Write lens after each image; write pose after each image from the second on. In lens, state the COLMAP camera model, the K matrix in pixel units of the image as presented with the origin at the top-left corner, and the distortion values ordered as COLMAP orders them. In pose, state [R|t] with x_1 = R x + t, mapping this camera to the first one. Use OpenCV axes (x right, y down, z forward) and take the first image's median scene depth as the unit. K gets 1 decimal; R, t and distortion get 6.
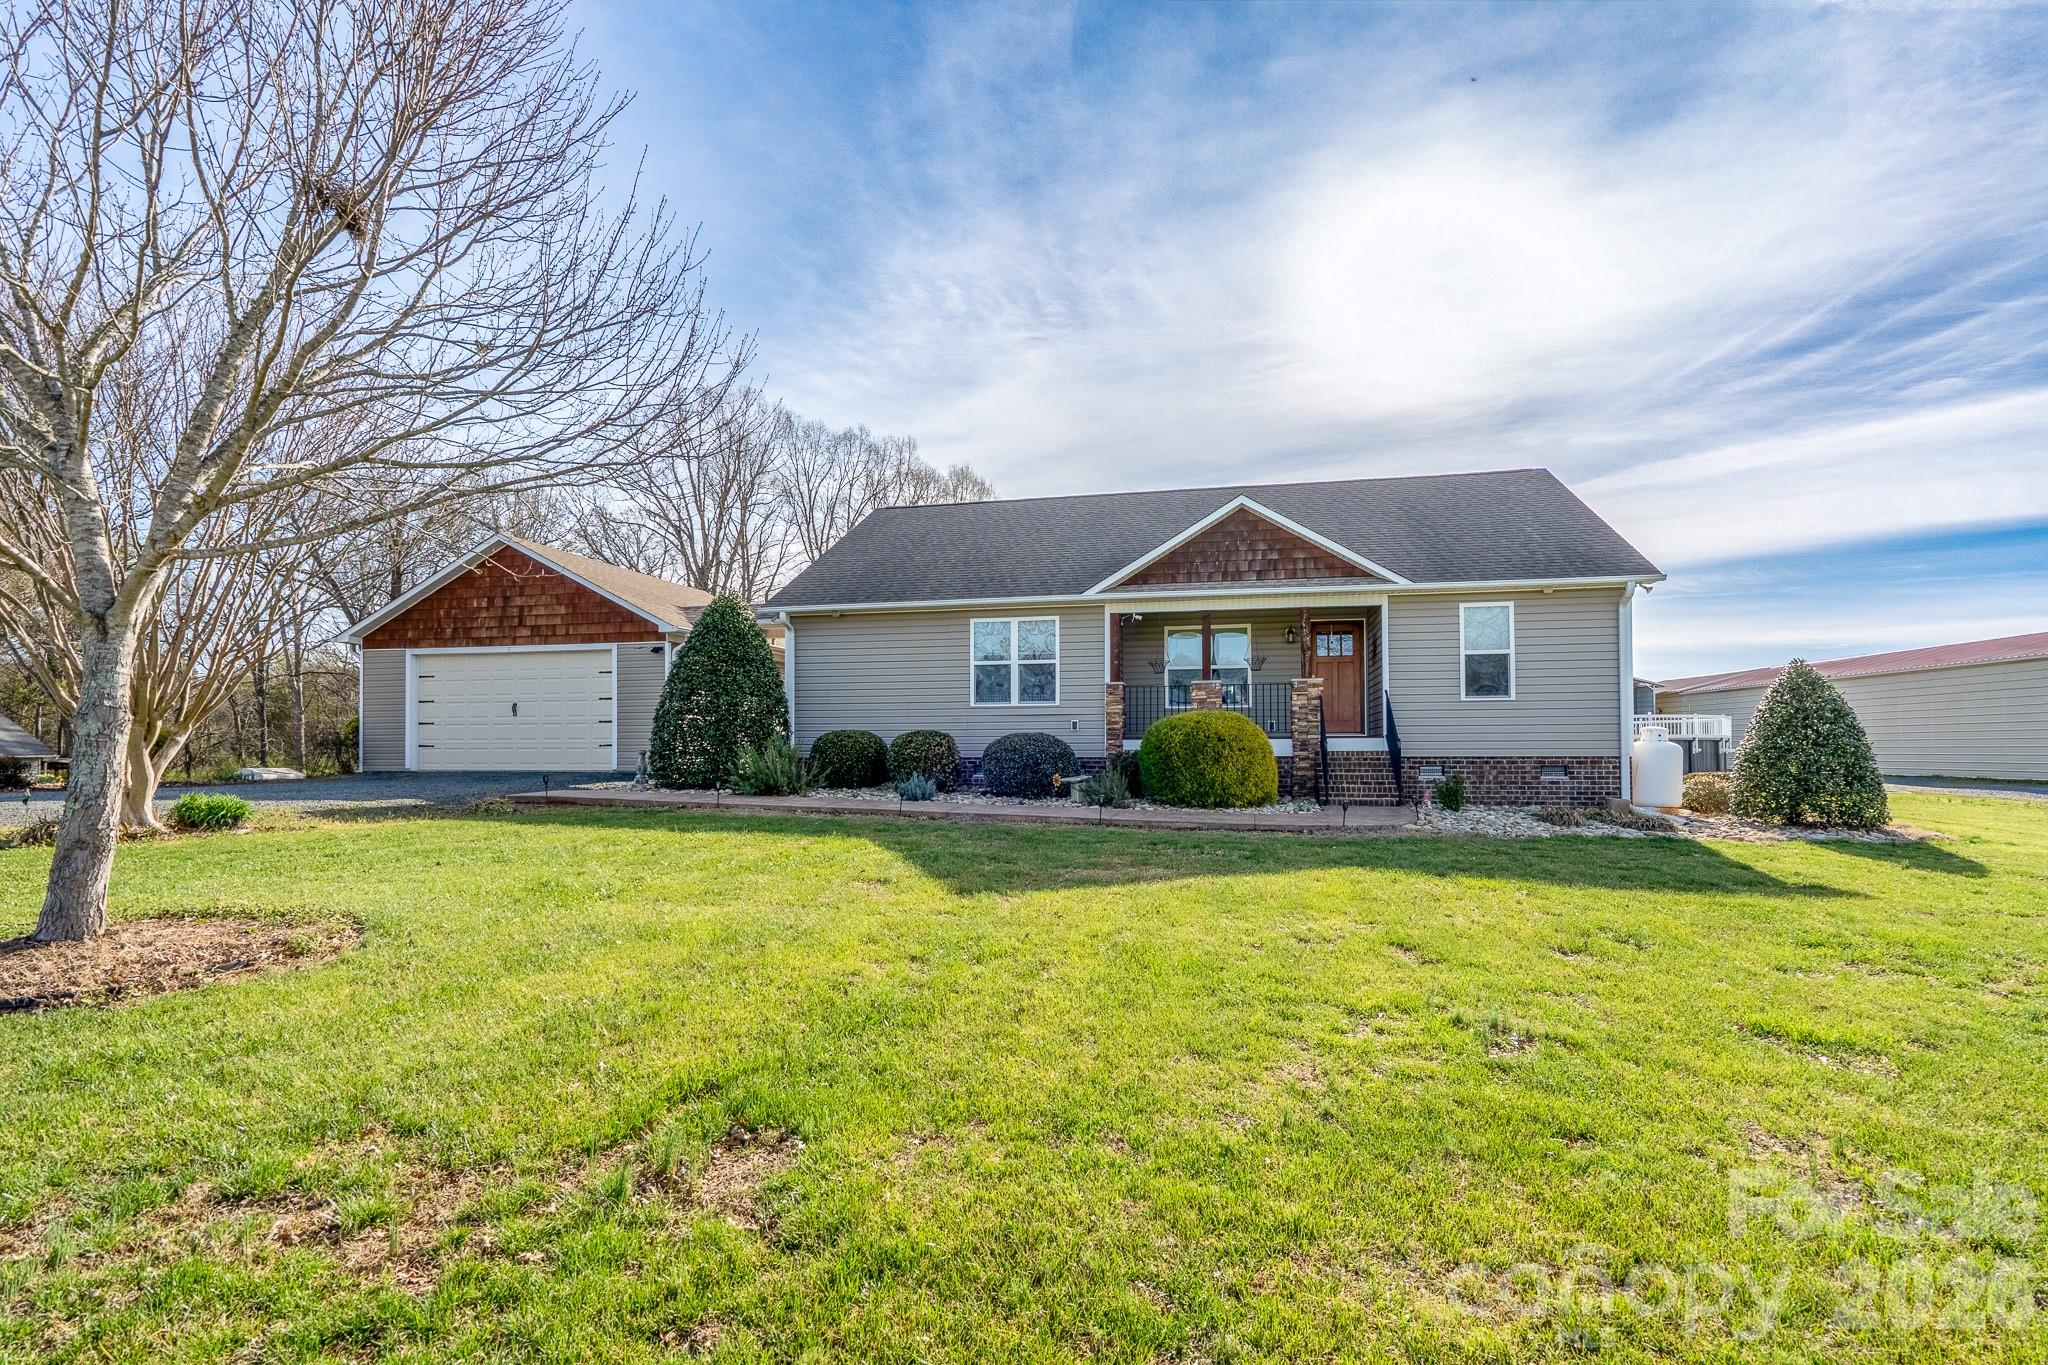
lens RADIAL K [[978.6, 0, 1019.3], [0, 978.6, 695.9], [0, 0, 1]] dist [-0.000648, -0.000153]
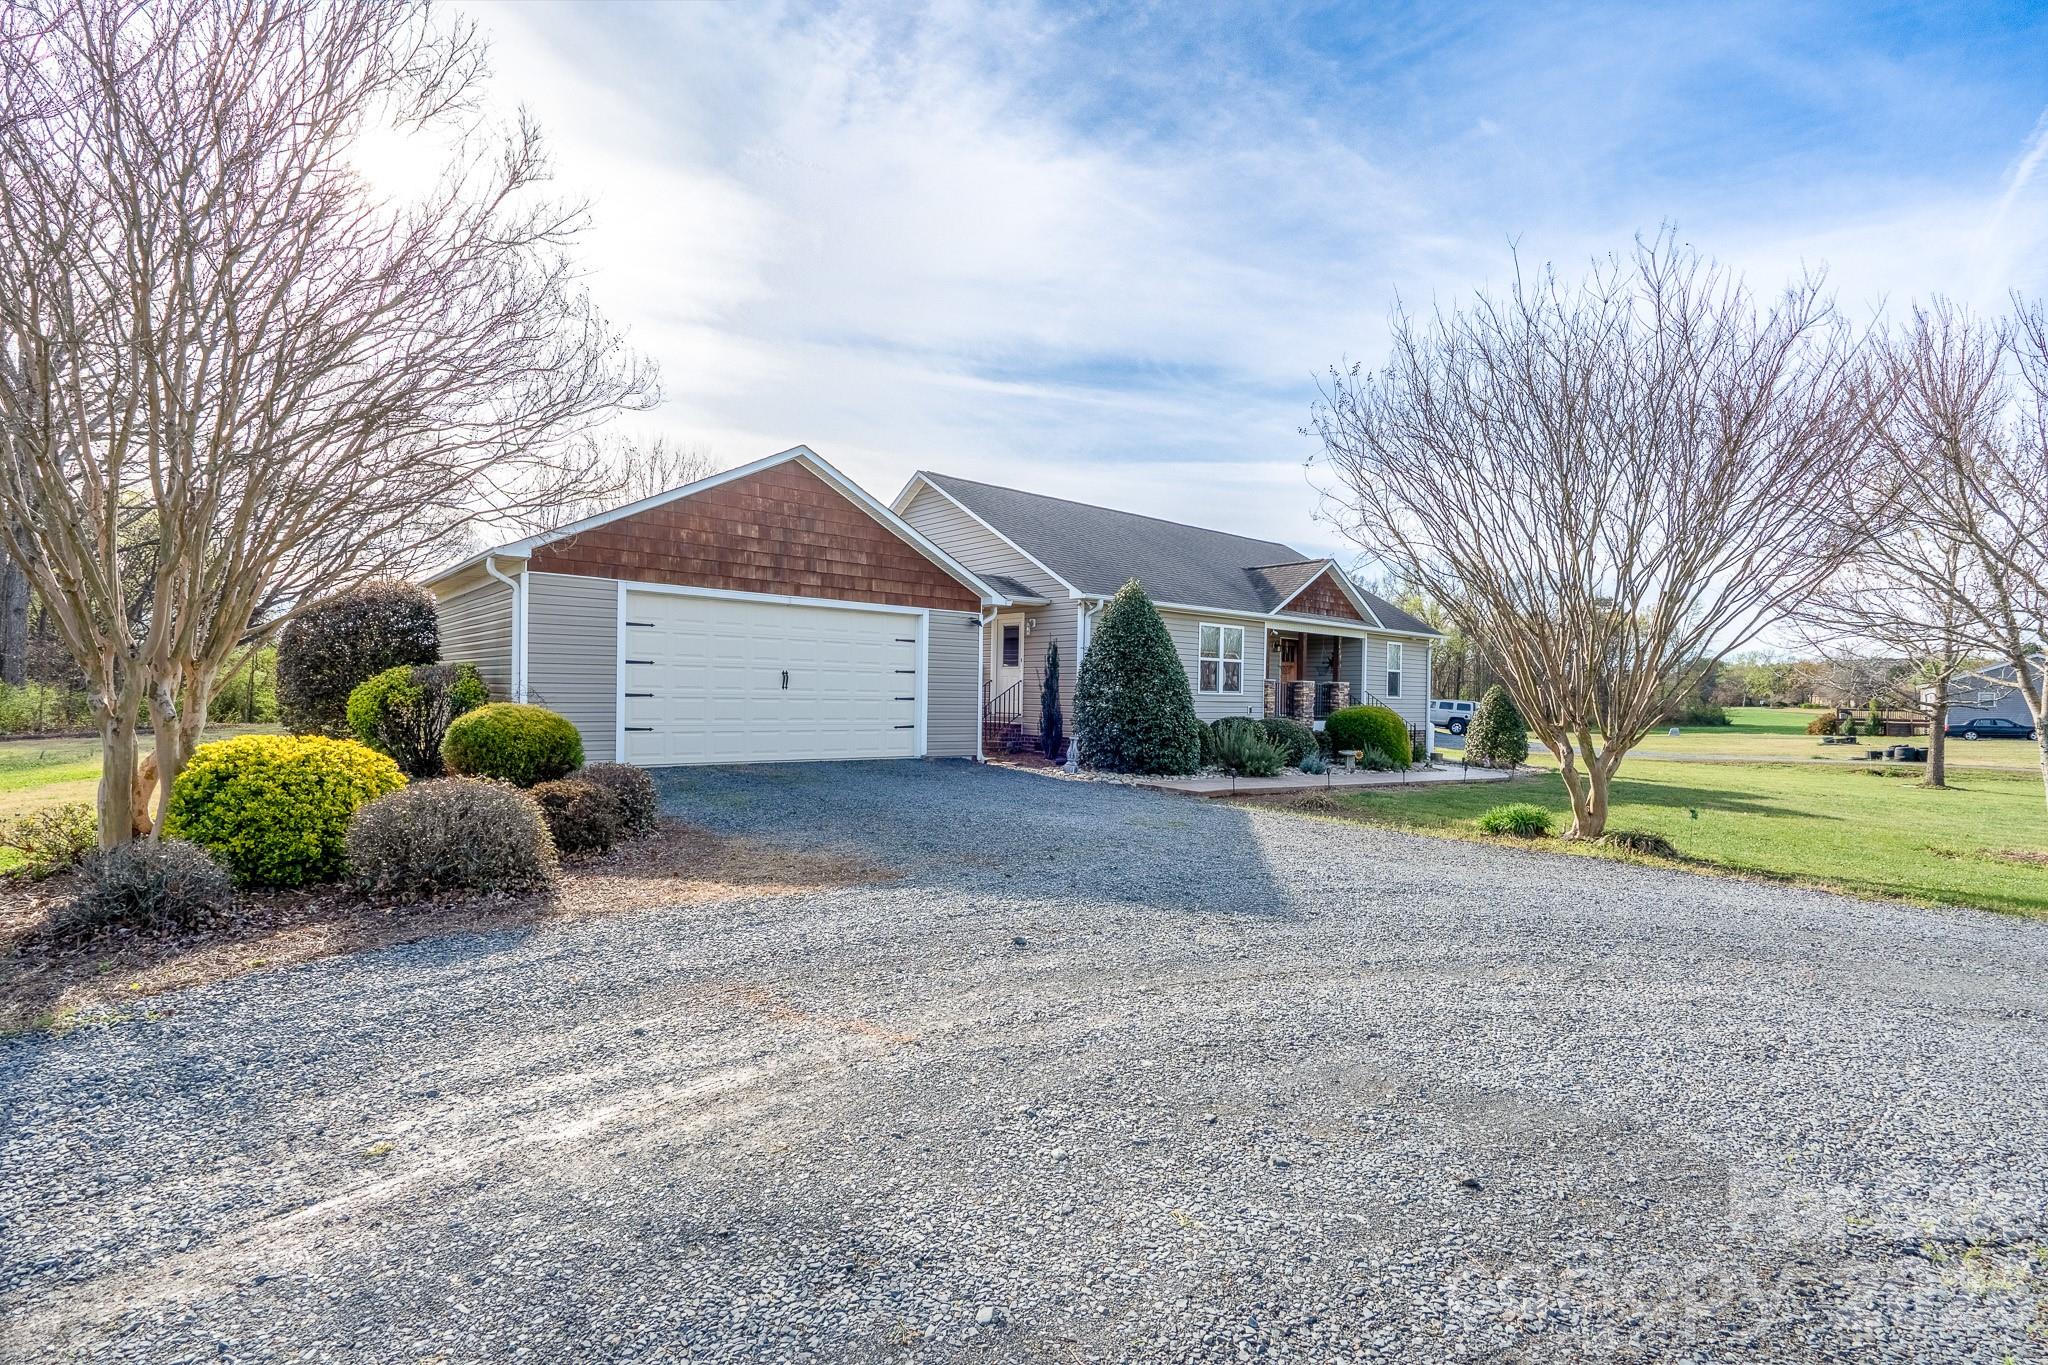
lens RADIAL K [[978.6, 0, 1019.3], [0, 978.6, 695.9], [0, 0, 1]] dist [-0.000648, -0.000153]
pose [[0.578946, 0.009615, 0.815309, -1.187014], [-0.073855, 0.996438, 0.040693, -0.020825], [-0.812014, -0.083774, 0.577594, 0.480816]]
